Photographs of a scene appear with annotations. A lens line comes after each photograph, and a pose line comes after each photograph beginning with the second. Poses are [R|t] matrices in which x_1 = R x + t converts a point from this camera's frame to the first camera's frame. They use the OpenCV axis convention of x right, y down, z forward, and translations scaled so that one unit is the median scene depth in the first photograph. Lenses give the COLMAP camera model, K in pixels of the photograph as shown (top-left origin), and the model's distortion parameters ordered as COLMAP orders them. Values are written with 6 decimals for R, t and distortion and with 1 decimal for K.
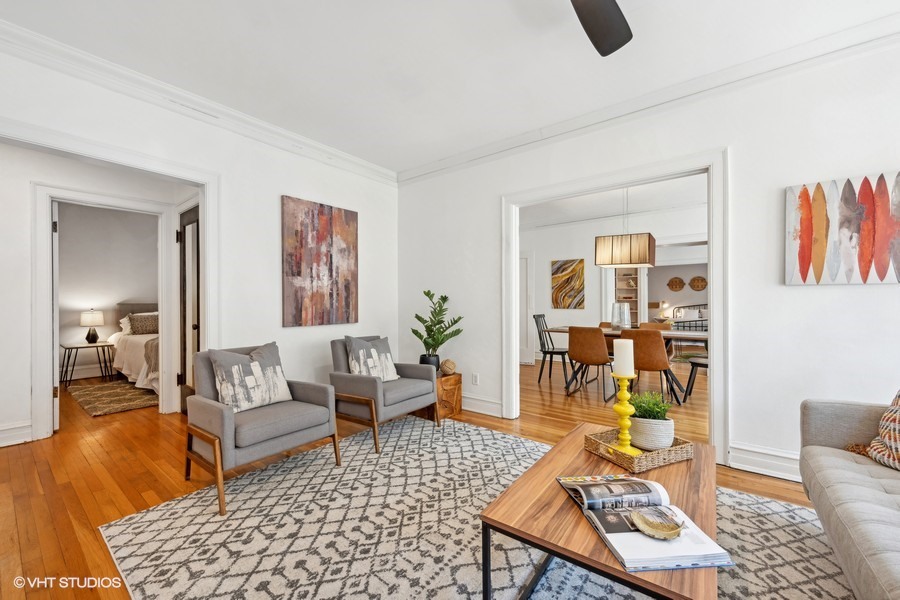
lens RADIAL K [[354.8, 0, 453.3], [0, 354.8, 302.5], [0, 0, 1]] dist [0.000778, 0.000088]
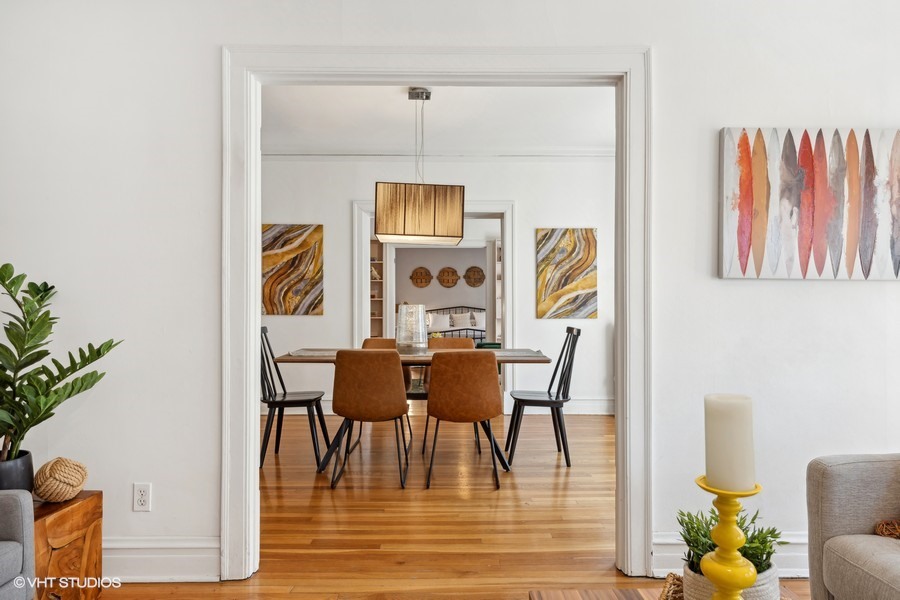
lens RADIAL K [[588.8, 0, 450.0], [0, 588.8, 300.0], [0, 0, 1]] dist [0.008177, 0.003464]
pose [[0.786993, 0.009356, 0.616891, -0.093804], [-0.005539, 0.999952, -0.008099, 0.001994], [-0.616937, 0.002957, 0.787007, 0.347344]]
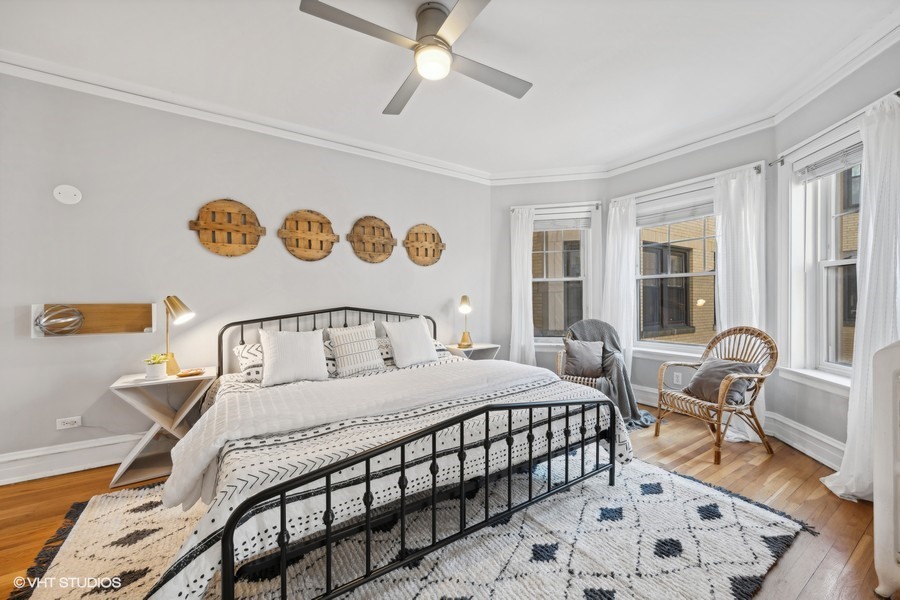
lens RADIAL K [[354.8, 0, 453.3], [0, 354.8, 302.5], [0, 0, 1]] dist [0.000778, 0.000088]
pose [[0.335158, -0.001692, 0.942160, 1.920678], [0.005179, 0.999987, -0.000046, 0.000405], [-0.942148, 0.004895, 0.335162, 3.301195]]
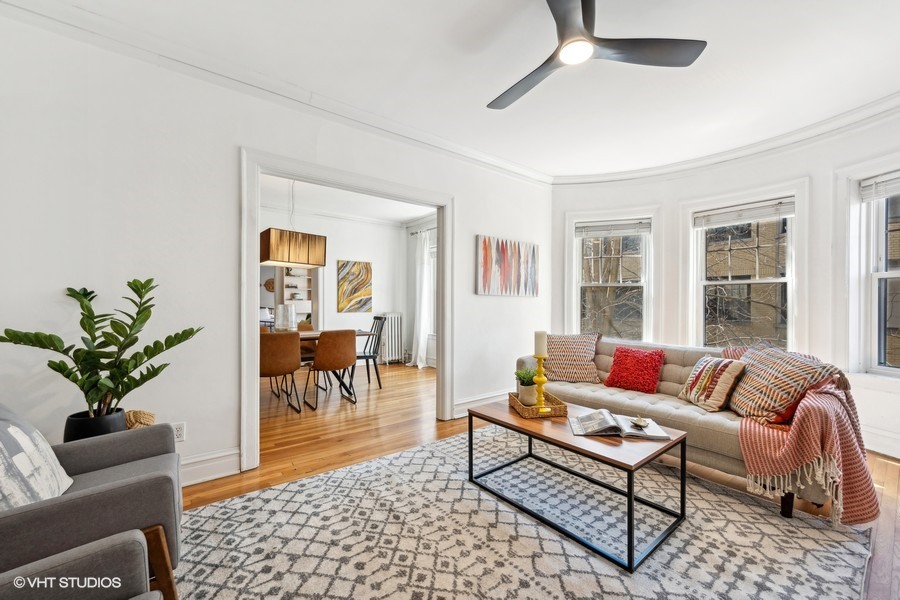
lens RADIAL K [[361.5, 0, 475.6], [0, 361.5, 301.9], [0, 0, 1]] dist [0.000248, 0.000100]
pose [[0.228035, 0.011136, 0.973589, -0.521225], [-0.005940, 0.999932, -0.010046, 0.001812], [-0.973635, -0.003492, 0.228086, 0.478560]]
